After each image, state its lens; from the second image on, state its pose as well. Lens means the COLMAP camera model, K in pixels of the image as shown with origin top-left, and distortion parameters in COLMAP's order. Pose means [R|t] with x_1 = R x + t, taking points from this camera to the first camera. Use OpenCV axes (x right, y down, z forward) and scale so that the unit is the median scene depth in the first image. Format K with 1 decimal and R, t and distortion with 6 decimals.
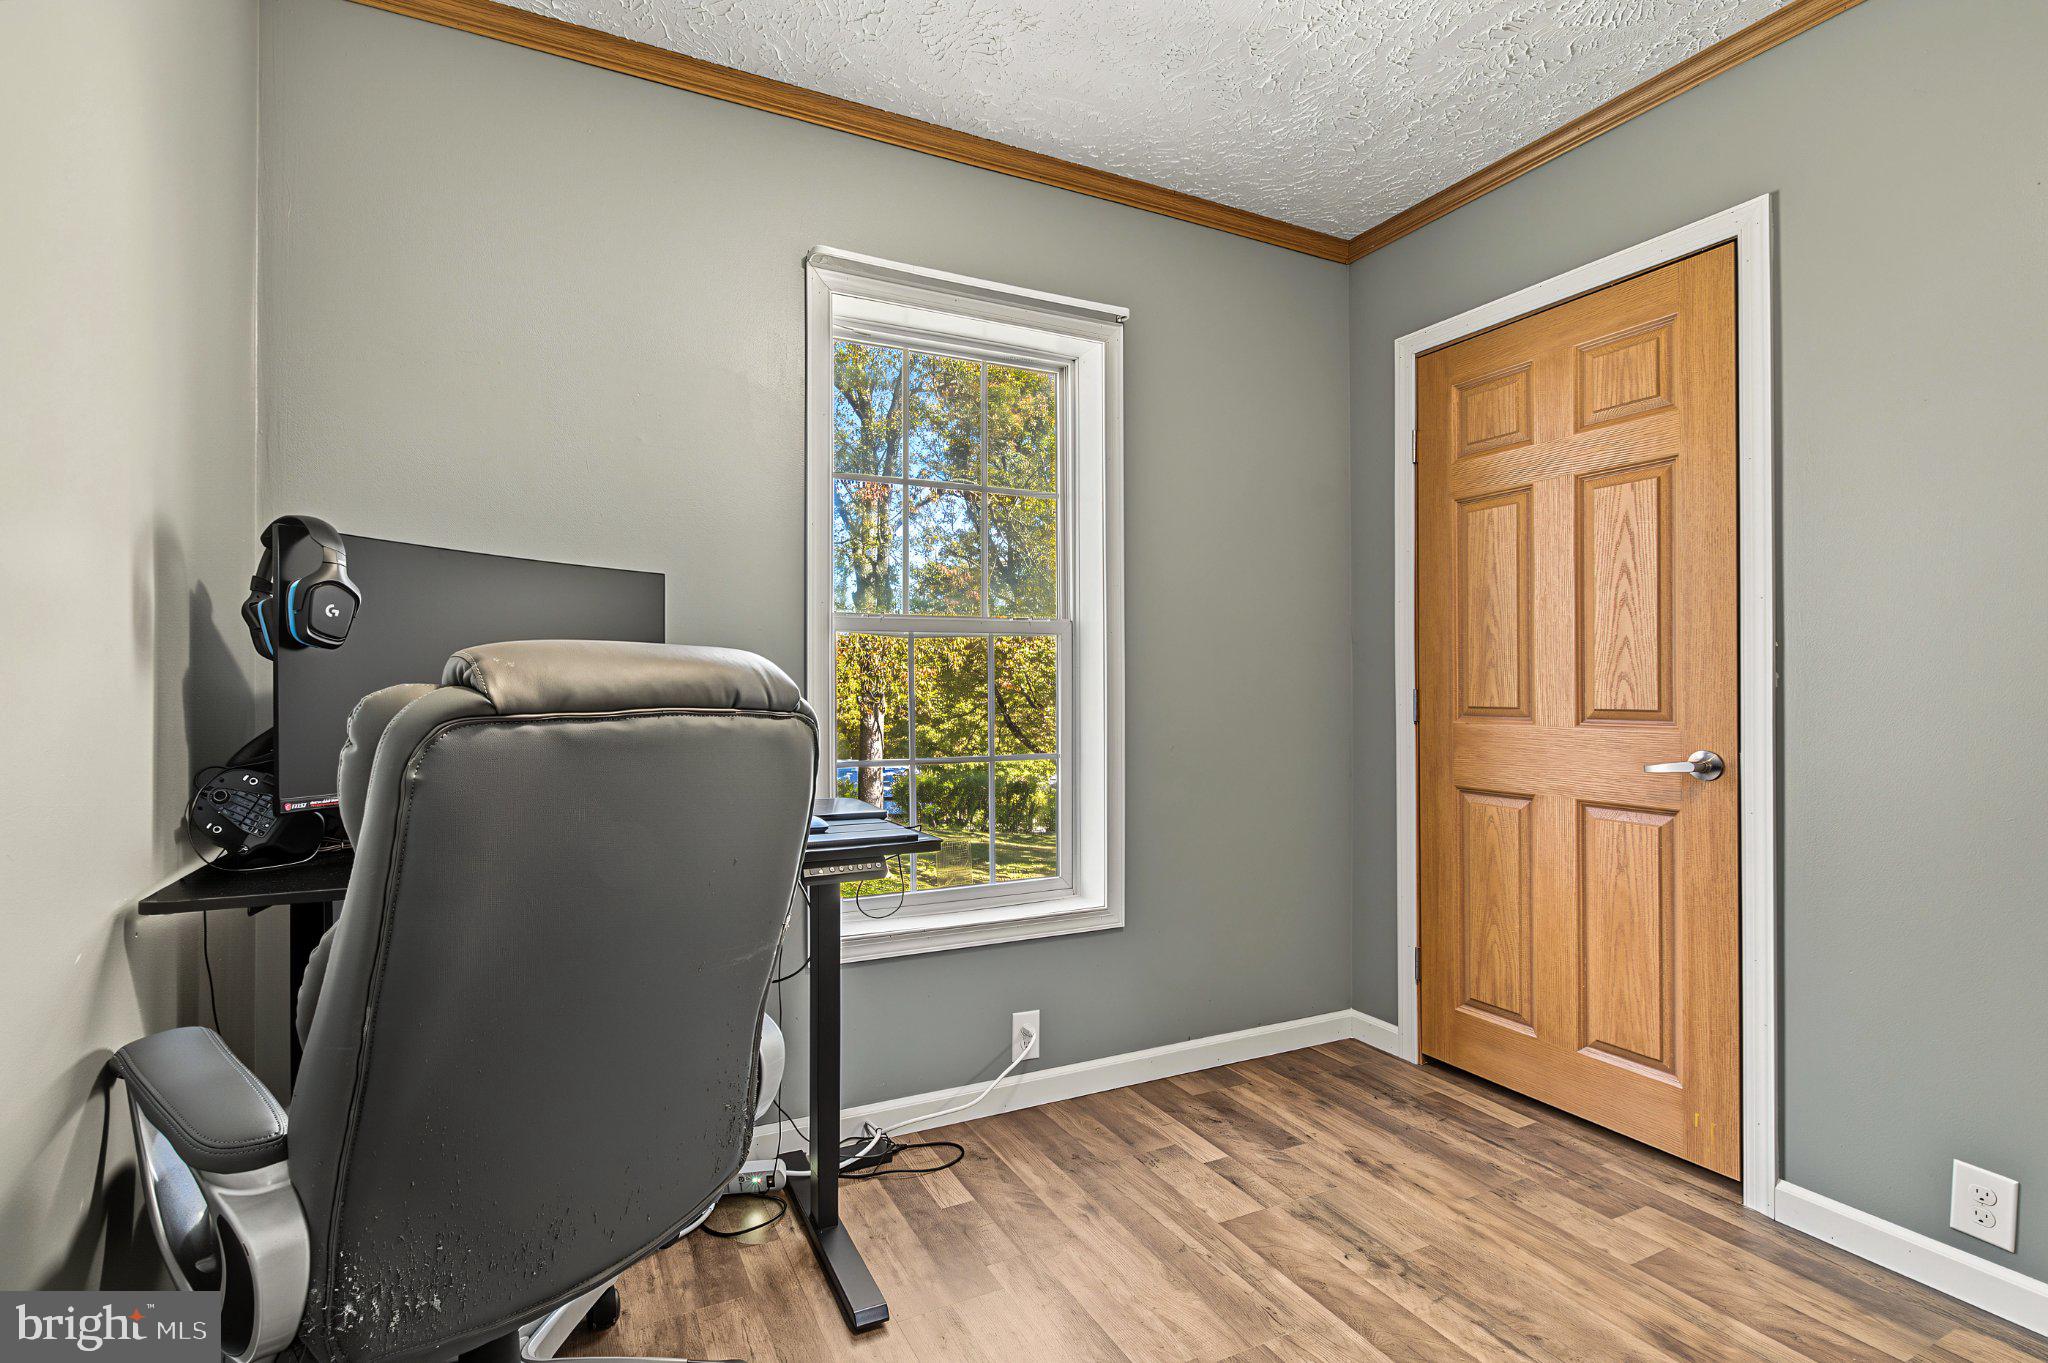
lens RADIAL K [[937.2, 0, 1014.3], [0, 937.2, 676.2], [0, 0, 1]] dist [0.001664, -0.000330]
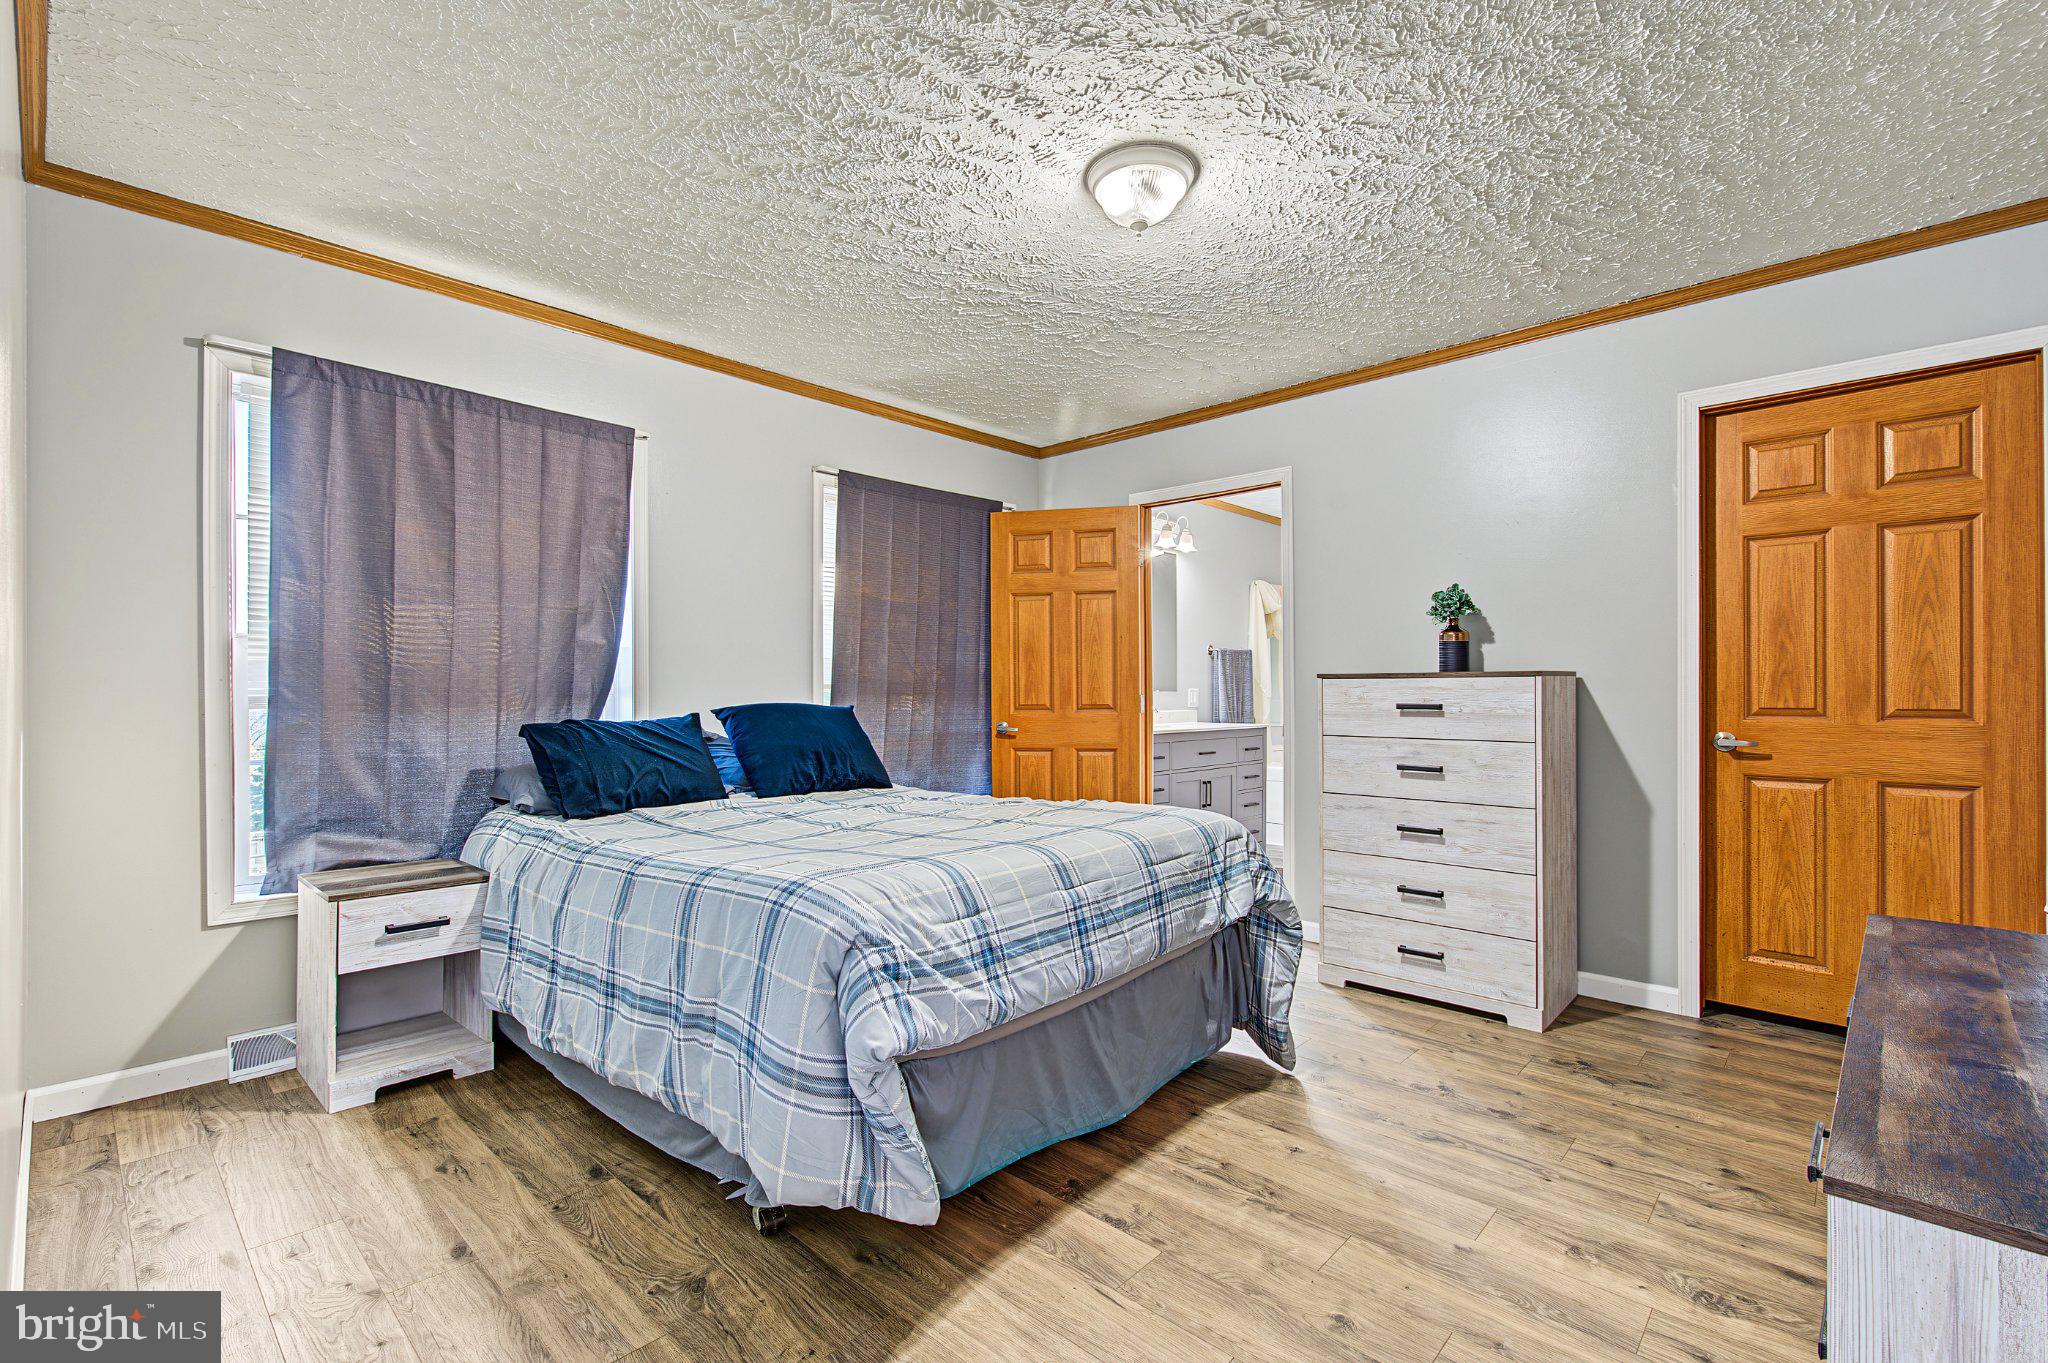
lens RADIAL K [[937.2, 0, 1024.1], [0, 937.2, 681.1], [0, 0, 1]] dist [0.001664, -0.000330]
pose [[0.937449, -0.003392, 0.348105, -1.107473], [0.000881, 0.999972, 0.007369, -0.015583], [-0.348121, -0.006601, 0.937427, 0.269078]]
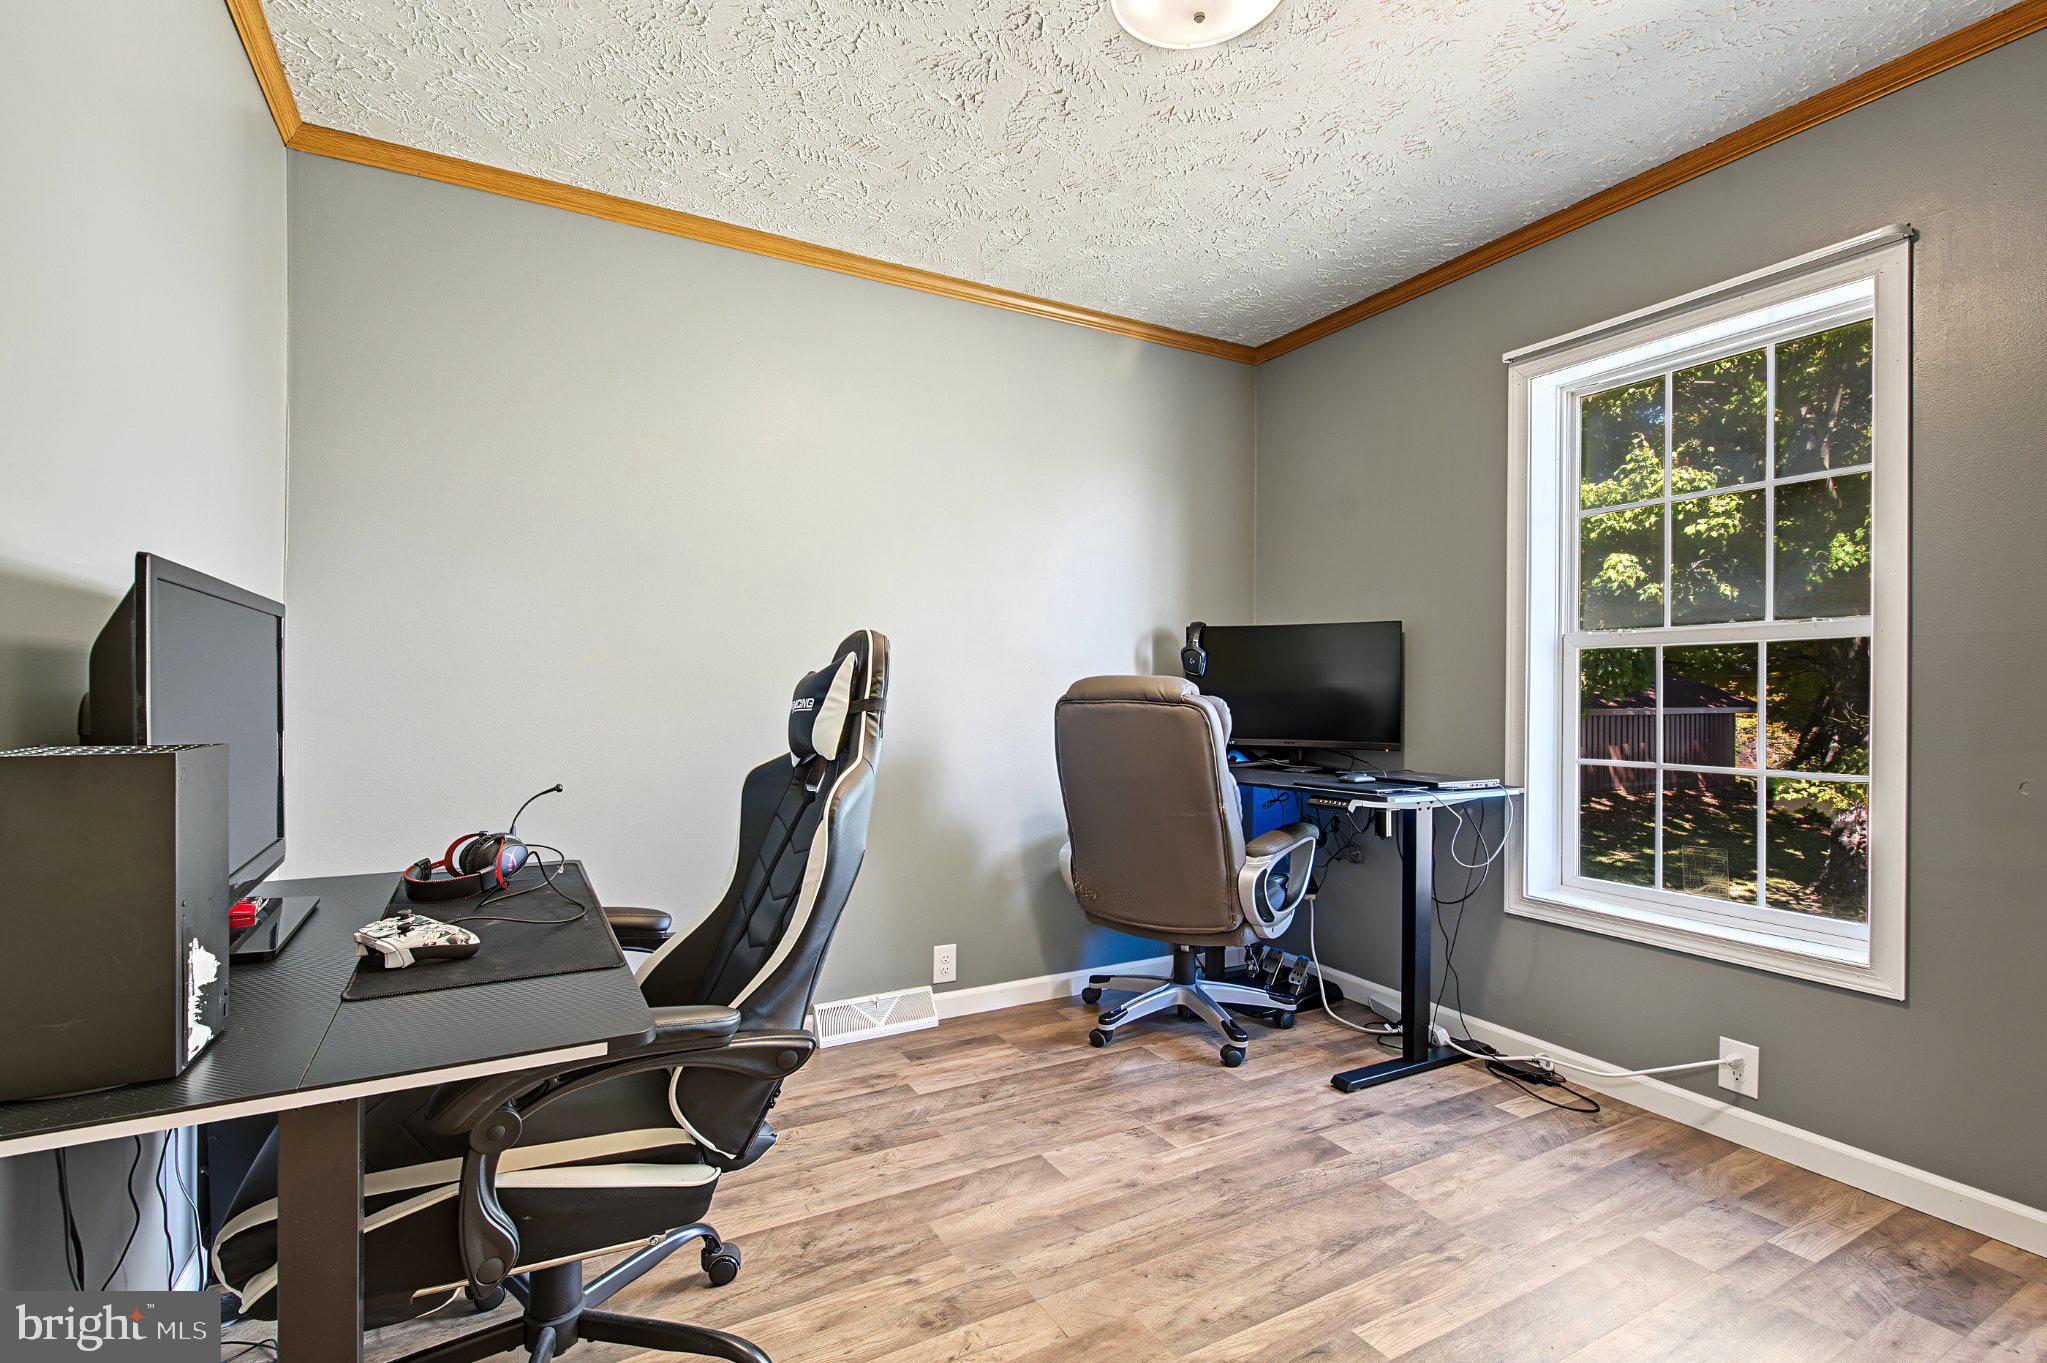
lens RADIAL K [[936.7, 0, 1017.2], [0, 936.7, 694.8], [0, 0, 1]] dist [0.001664, -0.000330]
pose [[0.054552, -0.004454, -0.998501, 0.908204], [0.000928, 0.999990, -0.004410, 0.012547], [0.998510, -0.000686, 0.054556, 0.225304]]
